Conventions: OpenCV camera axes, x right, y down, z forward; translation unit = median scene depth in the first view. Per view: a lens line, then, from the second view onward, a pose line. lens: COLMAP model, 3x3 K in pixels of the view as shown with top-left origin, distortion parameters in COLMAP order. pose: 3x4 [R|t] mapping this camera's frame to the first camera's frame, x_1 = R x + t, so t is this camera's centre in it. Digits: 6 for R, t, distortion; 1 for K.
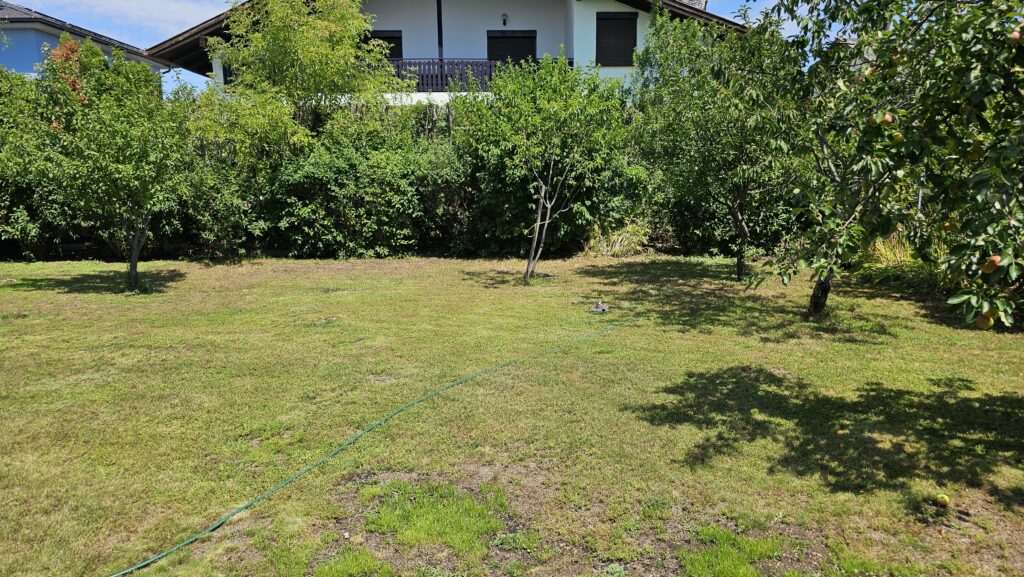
lens RADIAL K [[692.7, 0, 512.2], [0, 692.7, 288.6], [0, 0, 1]] dist [-0.001594, -0.000971]
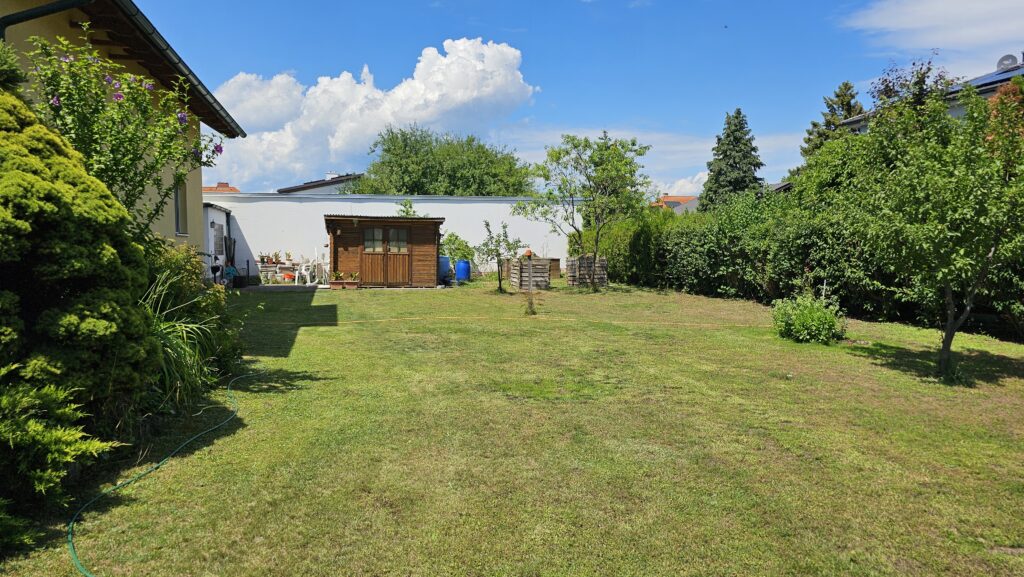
lens RADIAL K [[692.7, 0, 512.1], [0, 692.7, 288.4], [0, 0, 1]] dist [-0.001594, -0.000971]
pose [[0.188575, 0.072778, -0.979358, 0.136210], [-0.159892, 0.986219, 0.042500, -0.052839], [0.968955, 0.148578, 0.197613, 0.341582]]
